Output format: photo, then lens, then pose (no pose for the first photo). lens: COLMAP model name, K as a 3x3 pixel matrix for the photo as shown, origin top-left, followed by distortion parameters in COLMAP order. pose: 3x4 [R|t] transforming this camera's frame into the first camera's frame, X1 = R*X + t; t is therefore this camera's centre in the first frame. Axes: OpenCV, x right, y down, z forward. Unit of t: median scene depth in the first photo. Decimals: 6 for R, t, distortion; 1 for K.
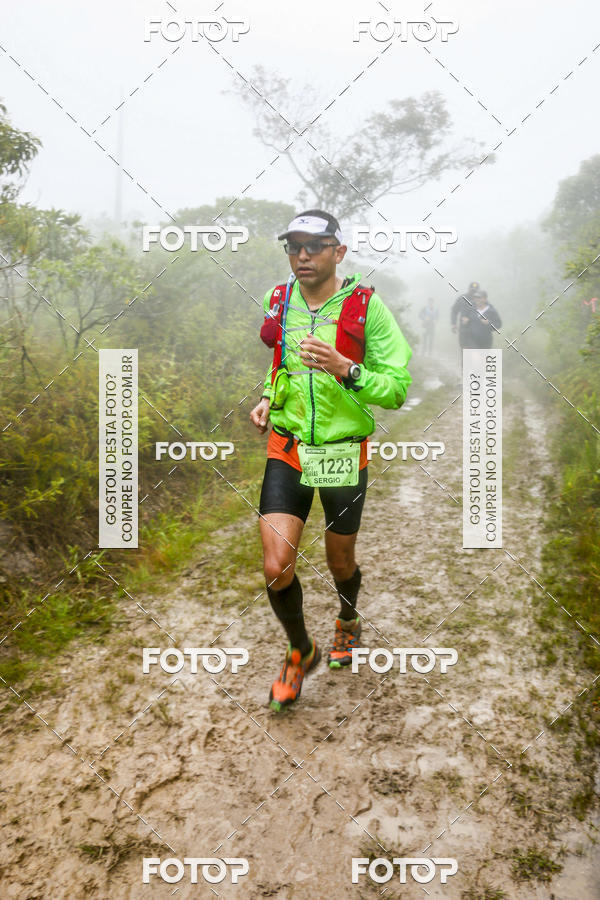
lens RADIAL K [[819.6, 0, 303.0], [0, 819.6, 448.4], [0, 0, 1]] dist [-0.154559, 0.203364]
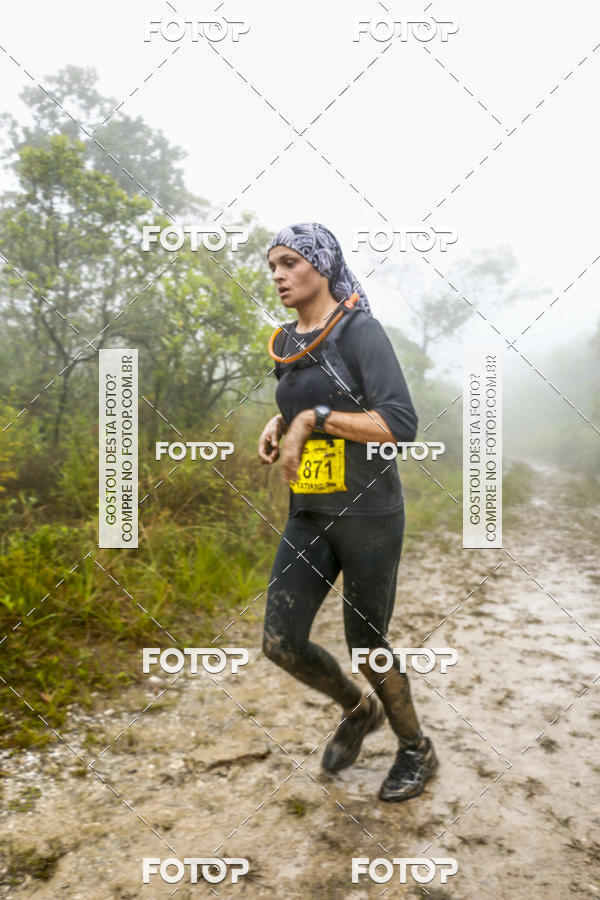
lens RADIAL K [[824.4, 0, 299.8], [0, 824.4, 449.4], [0, 0, 1]] dist [-0.162966, 0.227908]
pose [[0.999485, -0.001338, -0.032053, -0.530212], [-0.003281, 0.989624, -0.143647, 0.335071], [0.031912, 0.143678, 0.989110, -1.137427]]
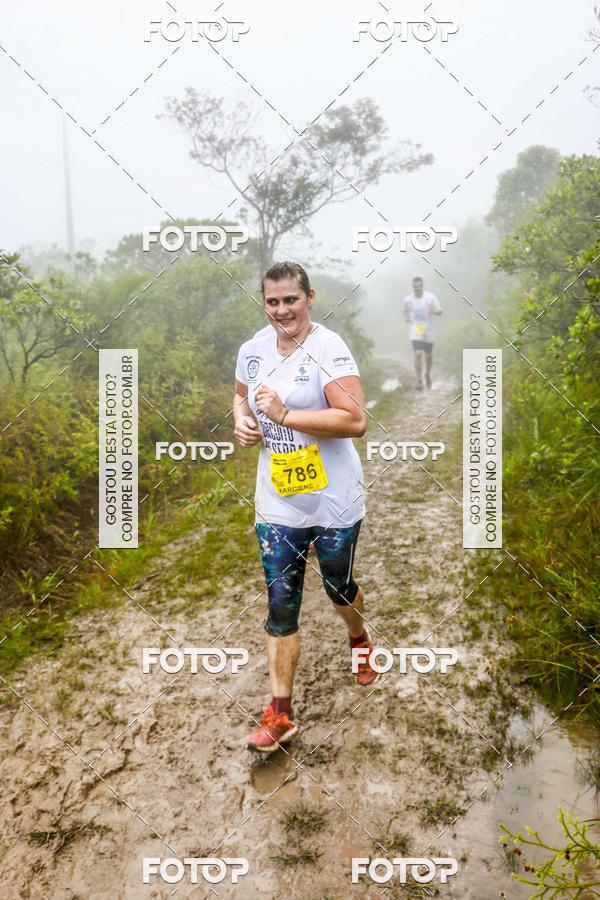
lens RADIAL K [[828.1, 0, 298.6], [0, 828.1, 455.6], [0, 0, 1]] dist [-0.154648, 0.219016]
pose [[0.995722, -0.090753, 0.017388, 0.081699], [0.090875, 0.995842, -0.006329, 0.014143], [-0.016742, 0.007882, 0.999829, -0.083920]]
